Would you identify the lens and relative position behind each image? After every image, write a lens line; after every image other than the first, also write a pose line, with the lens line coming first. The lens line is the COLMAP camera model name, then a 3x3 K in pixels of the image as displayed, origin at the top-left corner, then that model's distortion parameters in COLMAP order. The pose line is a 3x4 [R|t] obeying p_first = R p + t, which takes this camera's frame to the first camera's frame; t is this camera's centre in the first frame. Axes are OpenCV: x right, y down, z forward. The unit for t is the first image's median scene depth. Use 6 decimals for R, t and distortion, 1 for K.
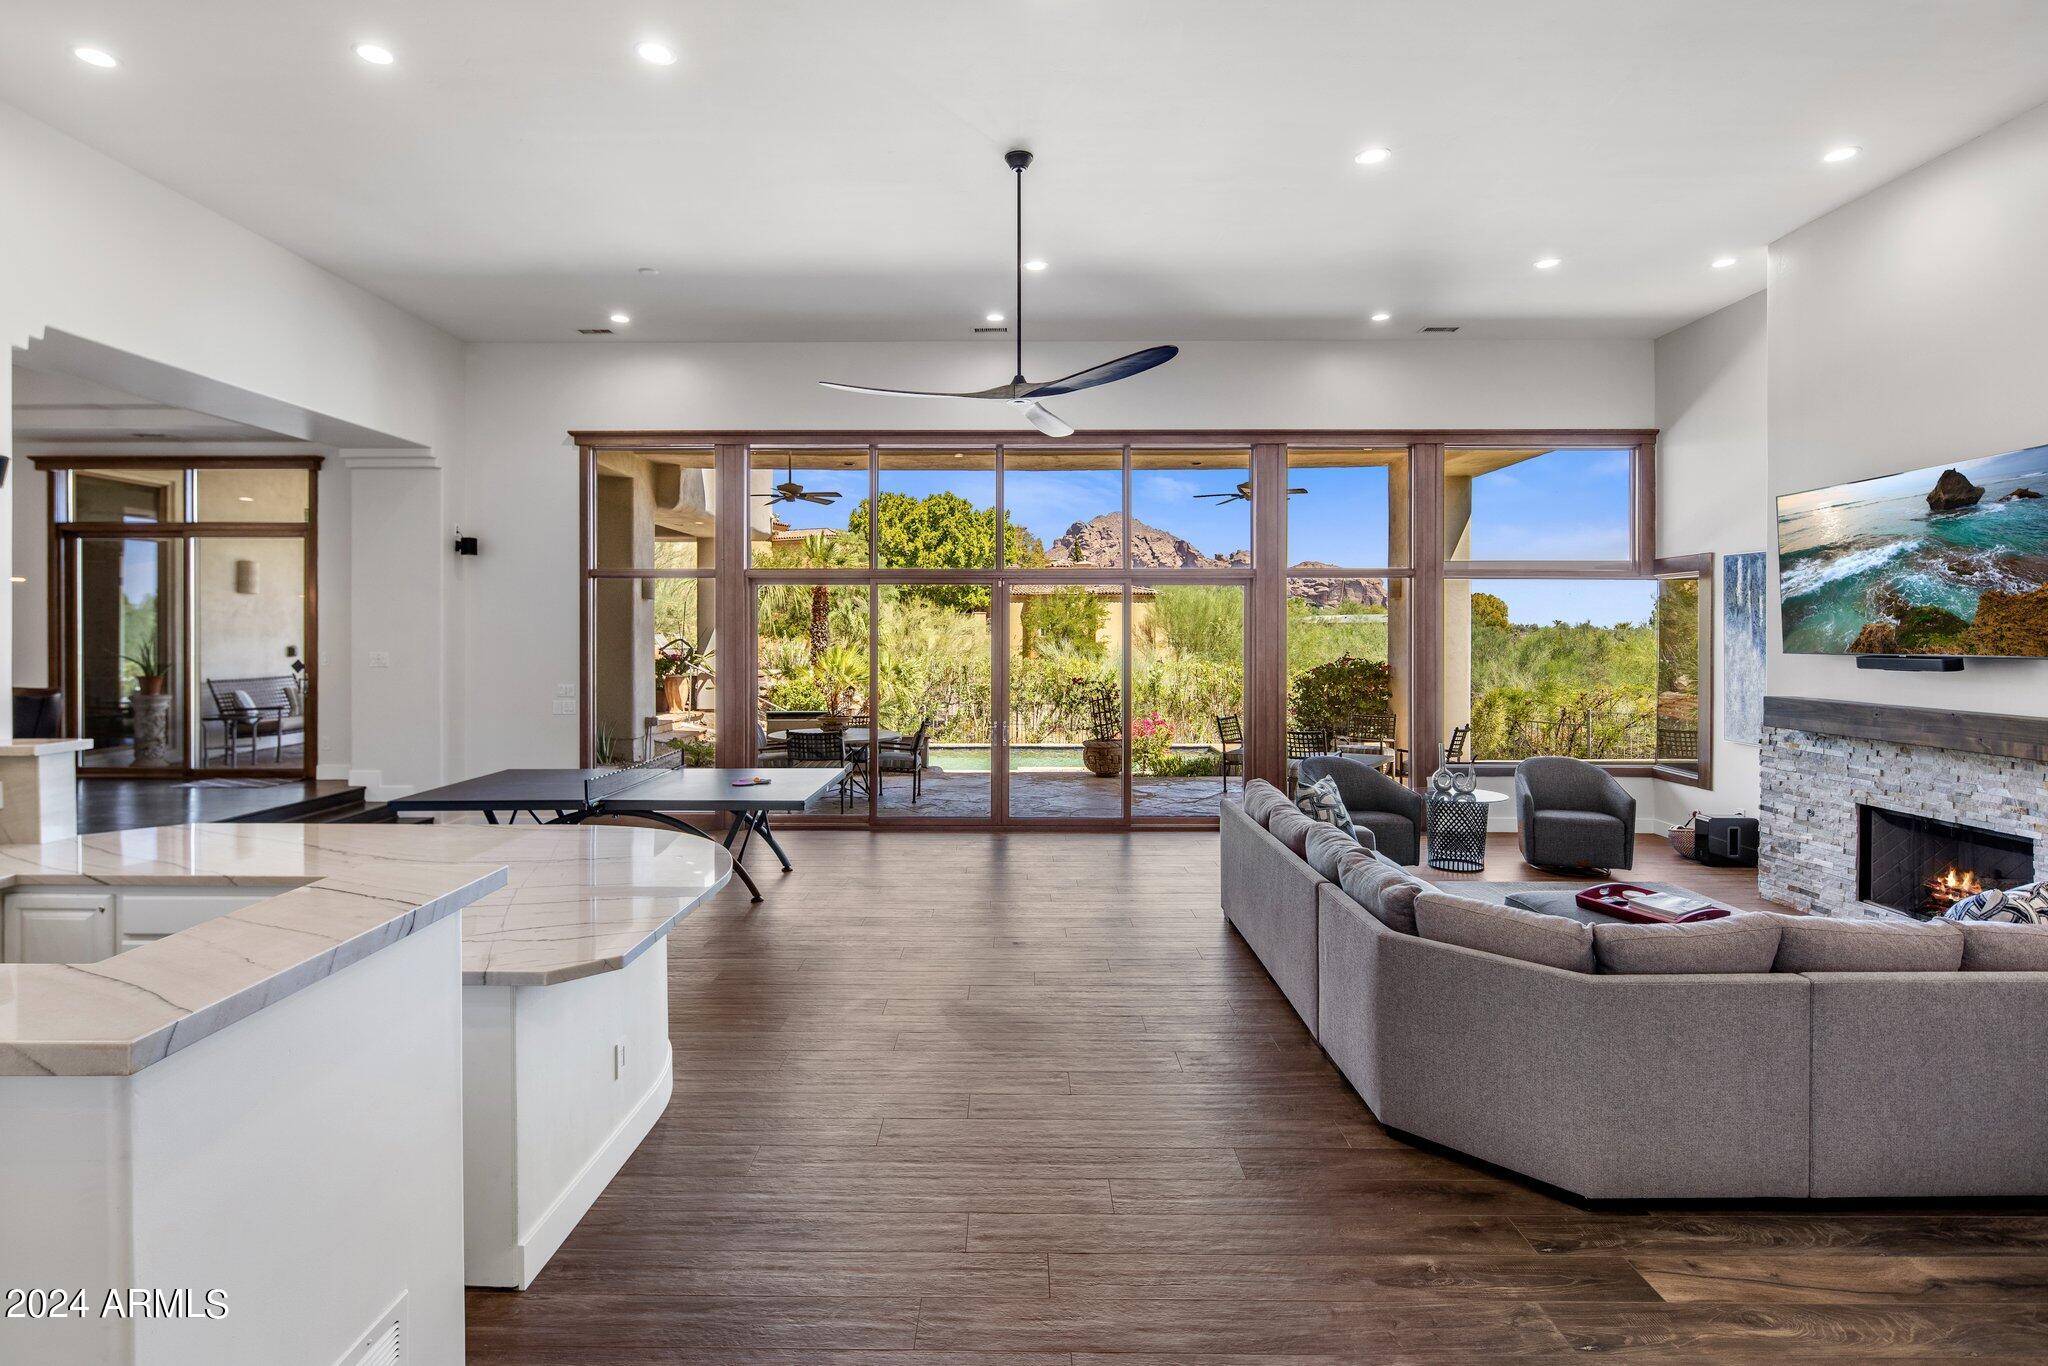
lens RADIAL K [[990.1, 0, 996.9], [0, 990.1, 642.1], [0, 0, 1]] dist [0.003197, 0.003499]
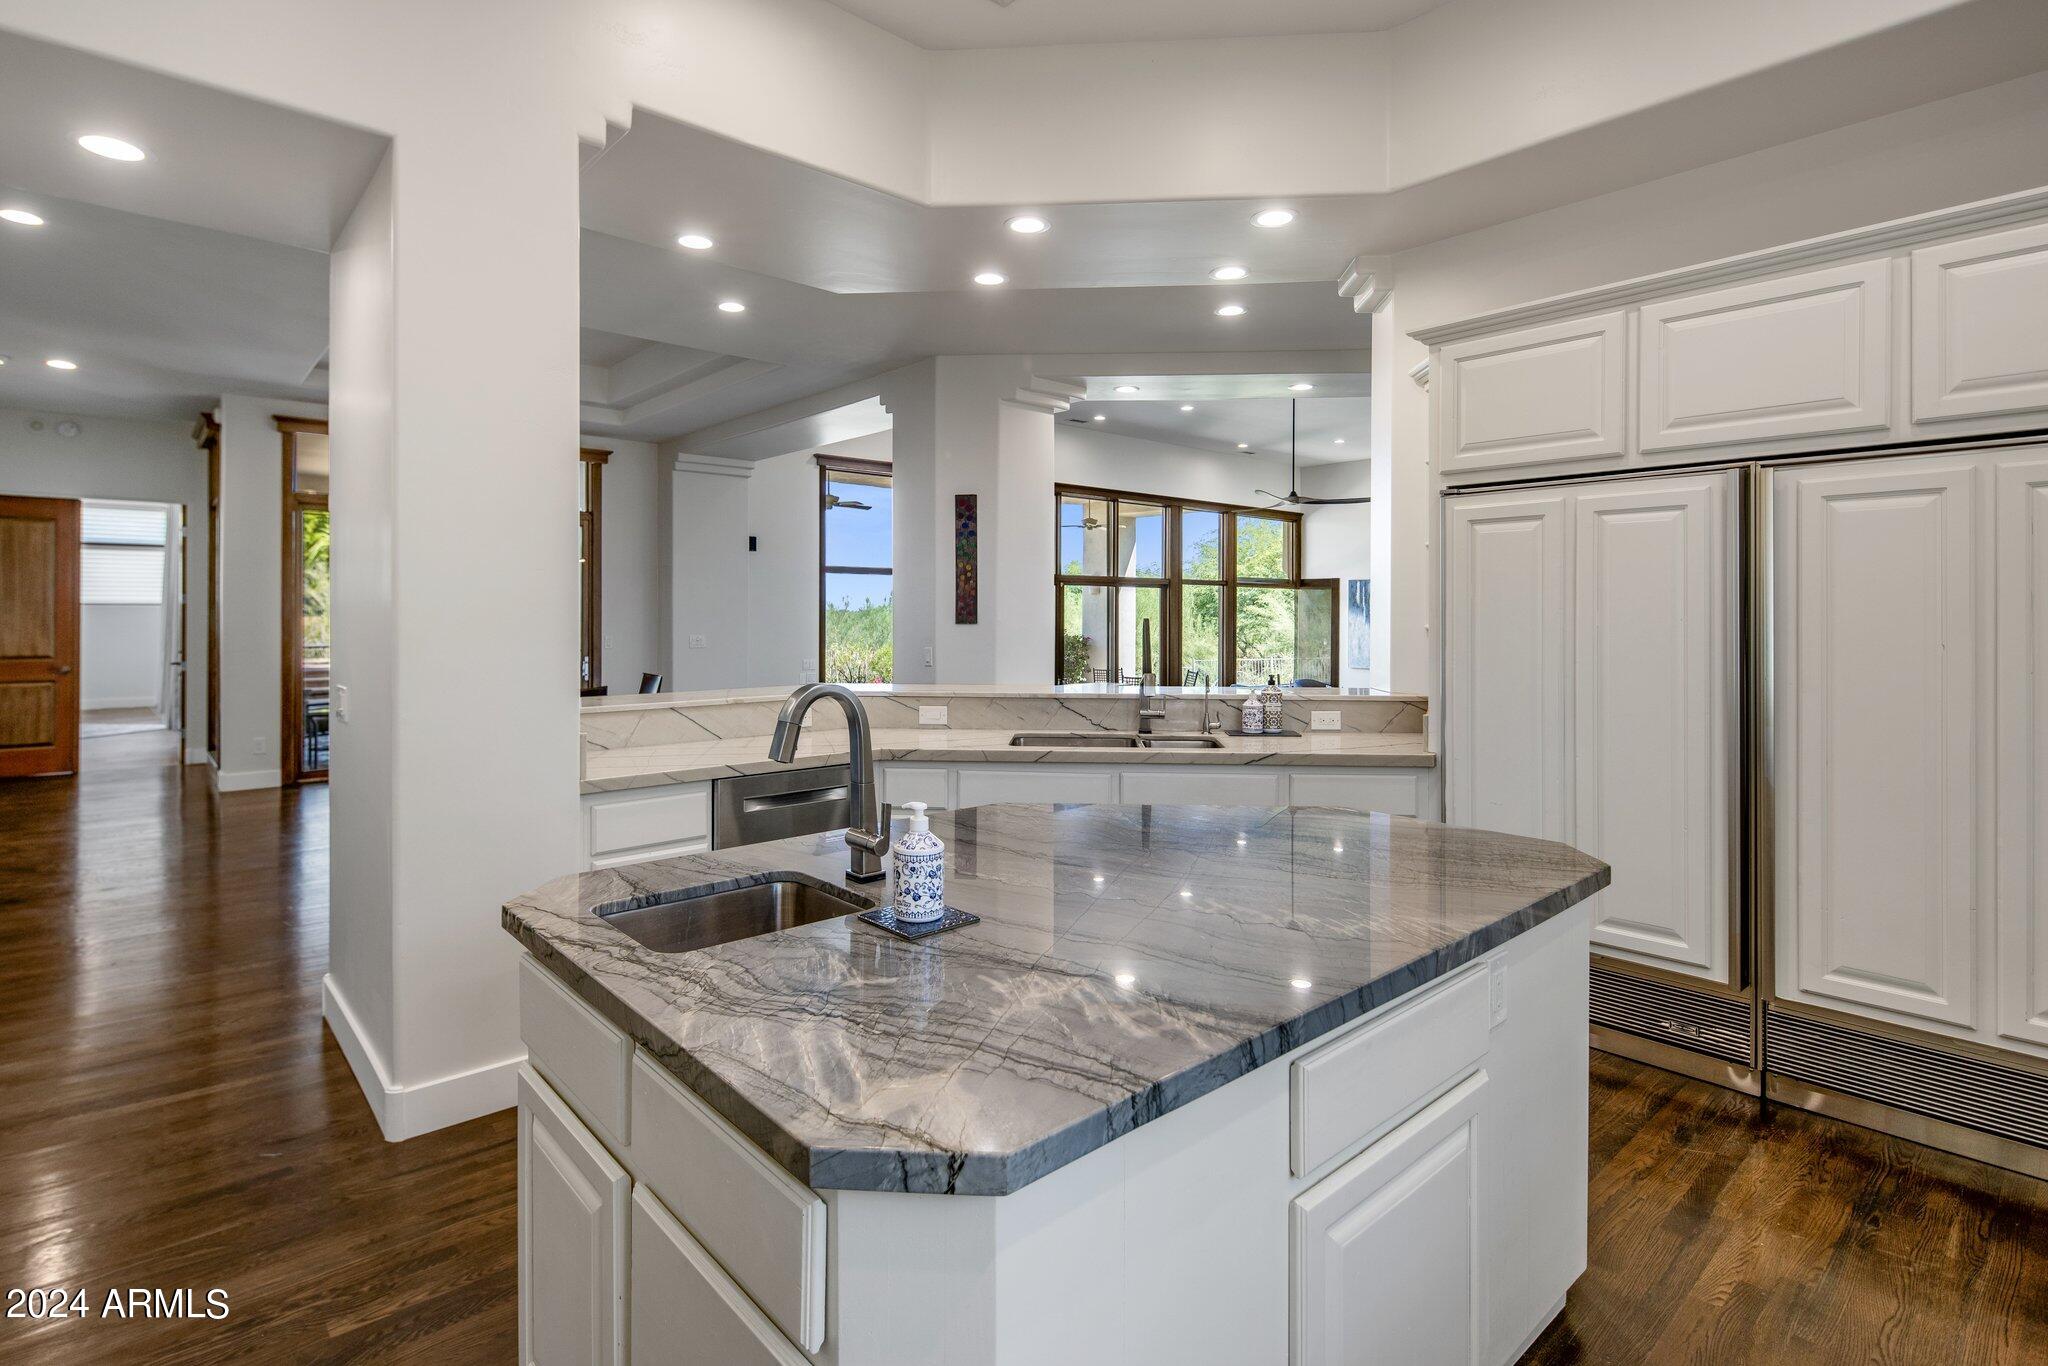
lens RADIAL K [[990.1, 0, 1013.2], [0, 990.1, 627.8], [0, 0, 1]] dist [0.003197, 0.003499]
pose [[0.735615, -0.009448, 0.677334, -1.591445], [0.005761, 0.999954, 0.007692, -0.007033], [-0.677376, -0.001756, 0.735635, -0.093824]]
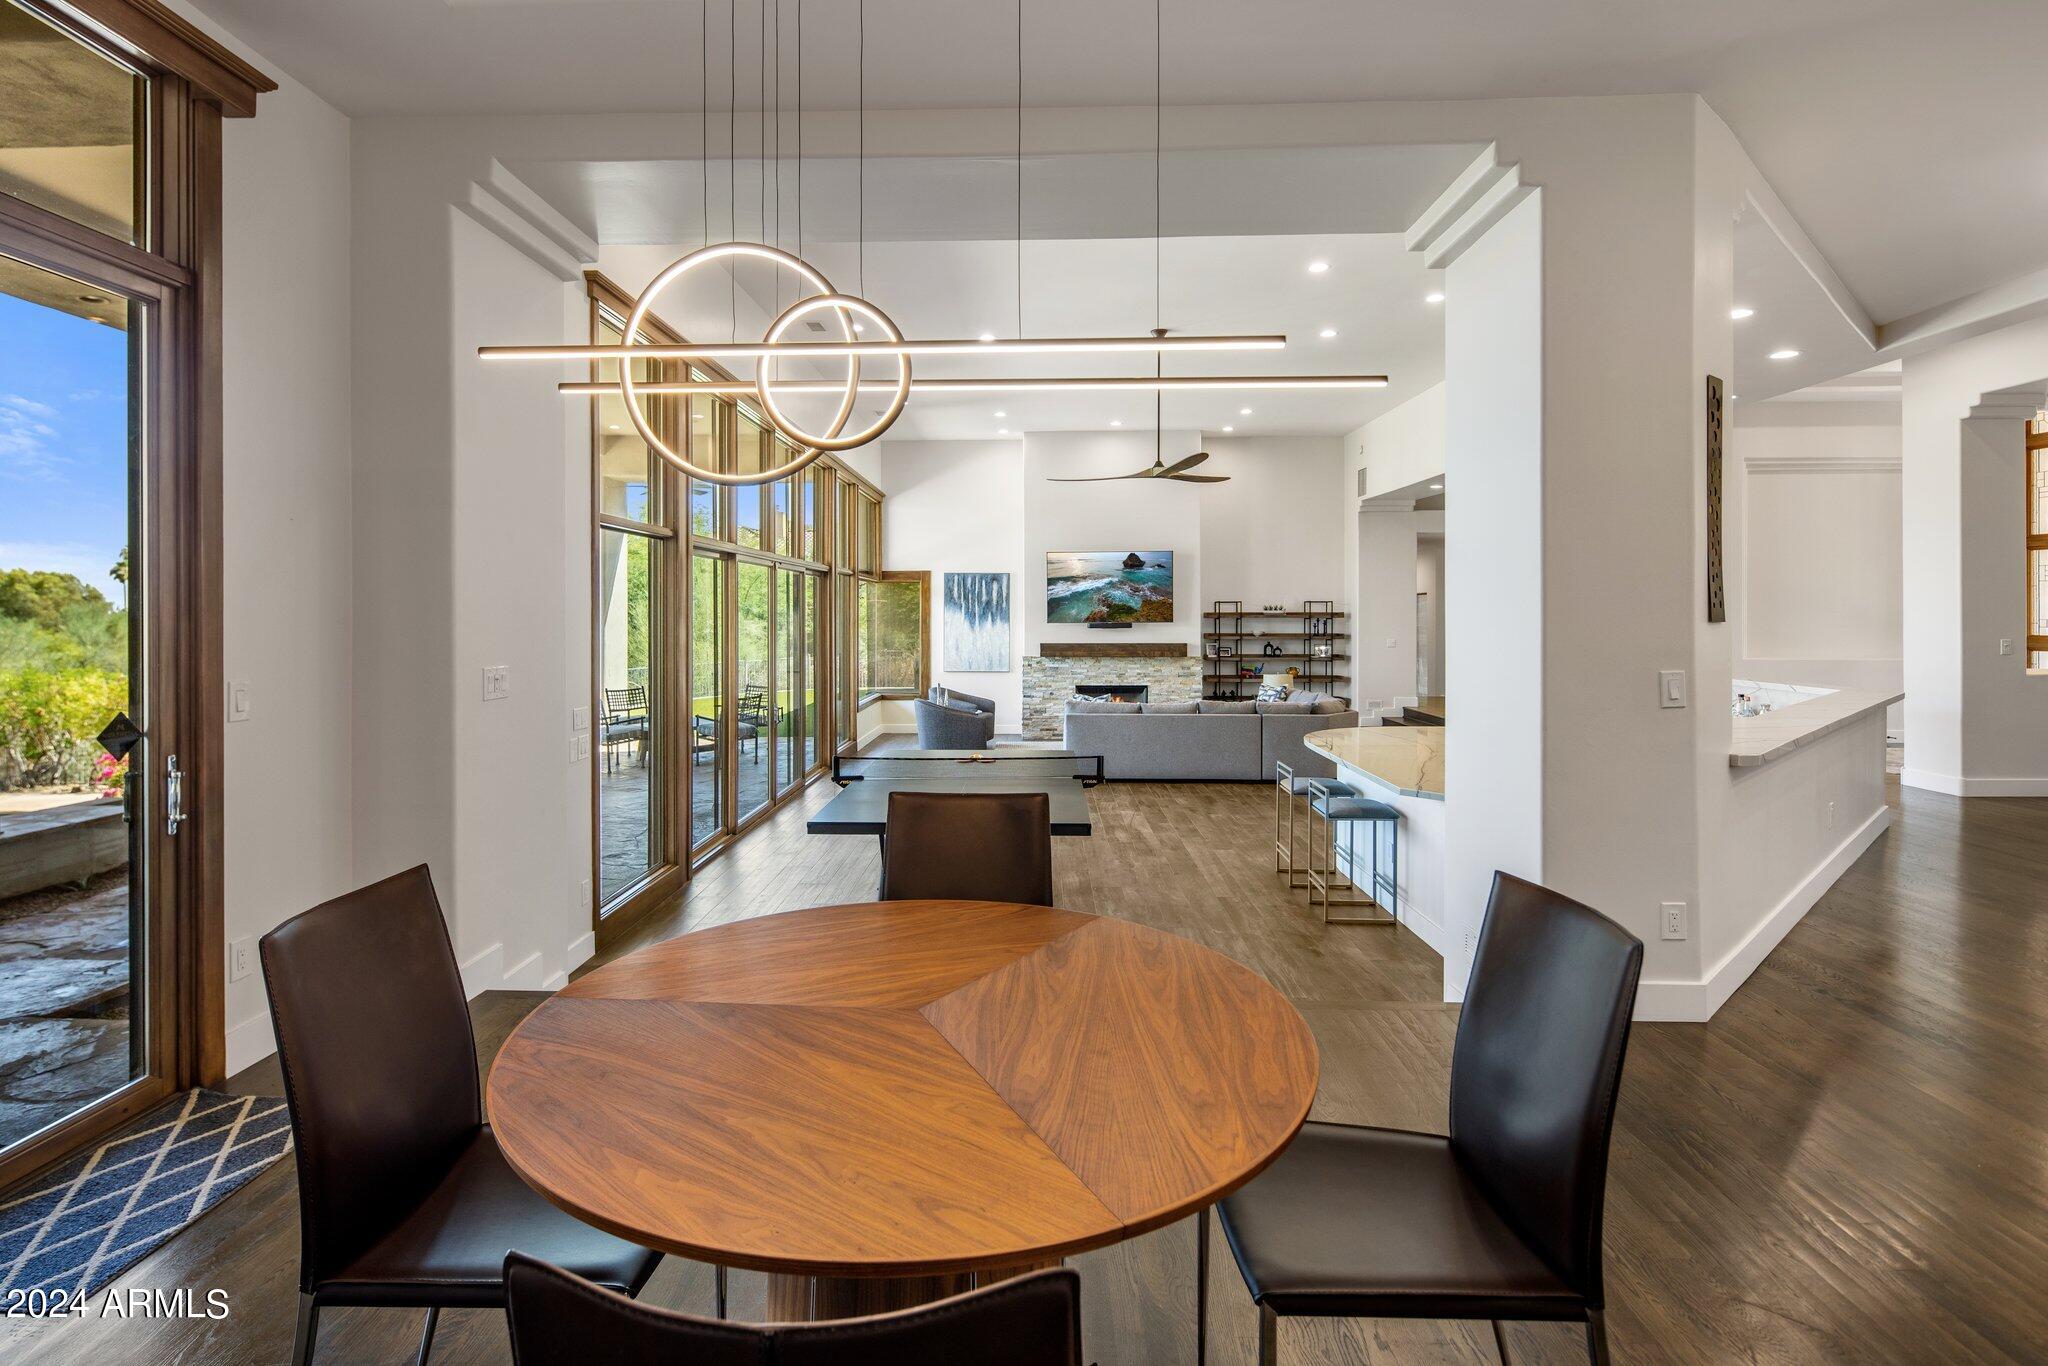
lens RADIAL K [[990.1, 0, 1002.9], [0, 990.1, 602.6], [0, 0, 1]] dist [0.003197, 0.003499]
pose [[0.008627, 0.009383, 0.999919, -1.473877], [0.011588, 0.999888, -0.009482, -0.014975], [-0.999896, 0.011669, 0.008518, 1.129145]]
